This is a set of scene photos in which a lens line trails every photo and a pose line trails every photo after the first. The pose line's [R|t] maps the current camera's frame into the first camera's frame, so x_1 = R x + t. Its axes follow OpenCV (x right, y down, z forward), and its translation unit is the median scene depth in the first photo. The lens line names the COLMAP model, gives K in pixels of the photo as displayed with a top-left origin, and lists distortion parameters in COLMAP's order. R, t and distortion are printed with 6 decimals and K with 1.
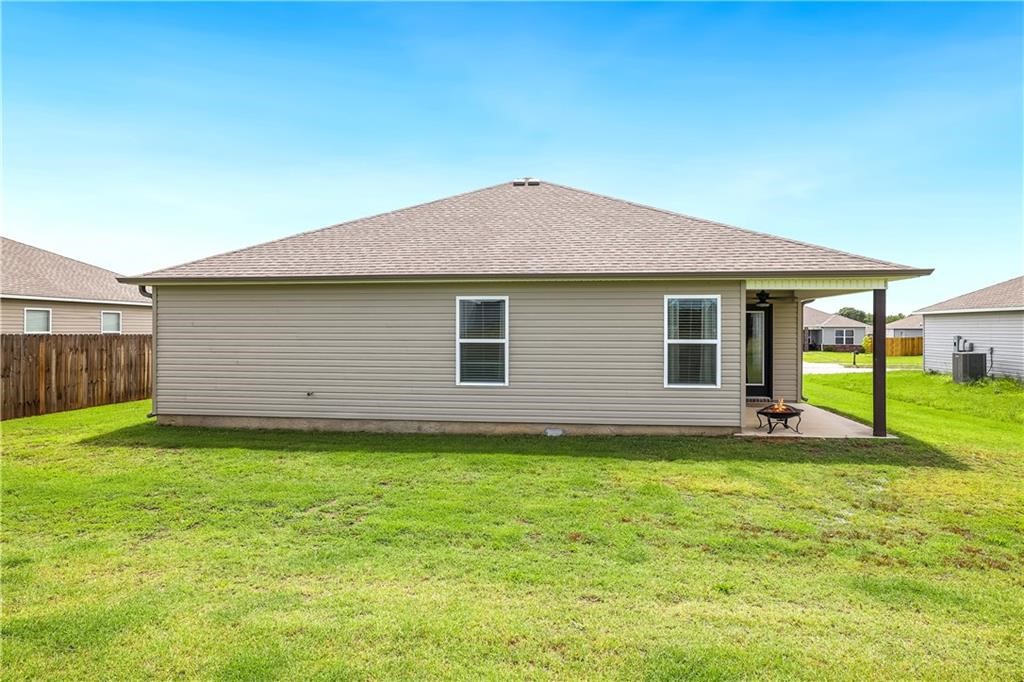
lens RADIAL K [[558.8, 0, 512.5], [0, 558.8, 331.9], [0, 0, 1]] dist [-0.003606, -0.000312]
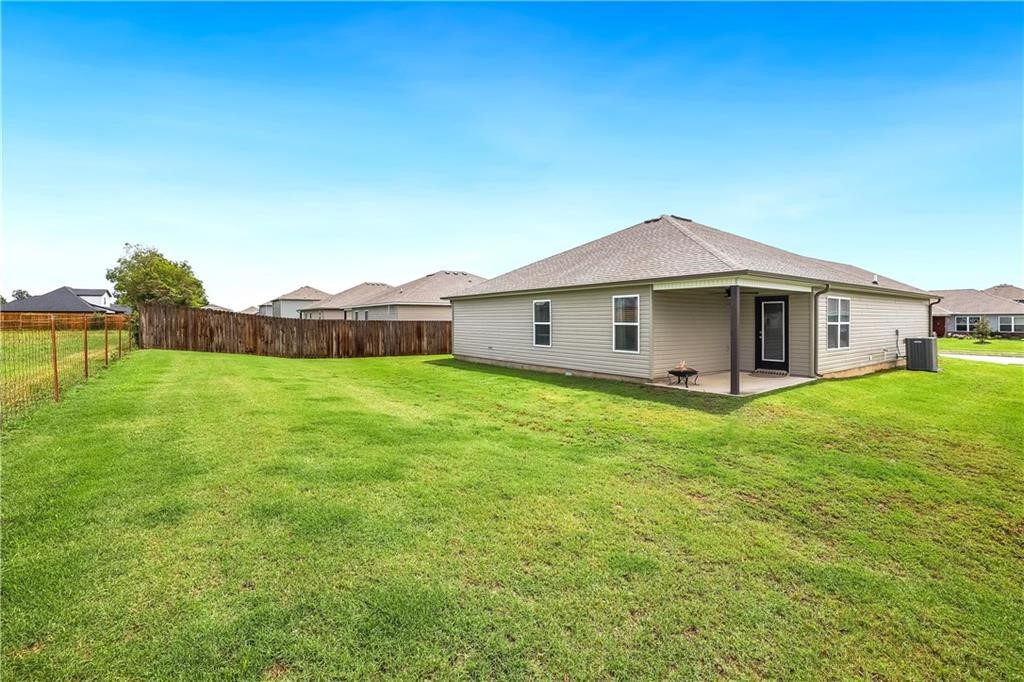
lens RADIAL K [[437.7, 0, 510.9], [0, 437.7, 319.3], [0, 0, 1]] dist [-0.001975, -0.000046]
pose [[0.687251, -0.004046, -0.726408, 0.959492], [0.006450, 0.999979, 0.000533, 0.001189], [0.726391, -0.005051, 0.687263, -0.108328]]
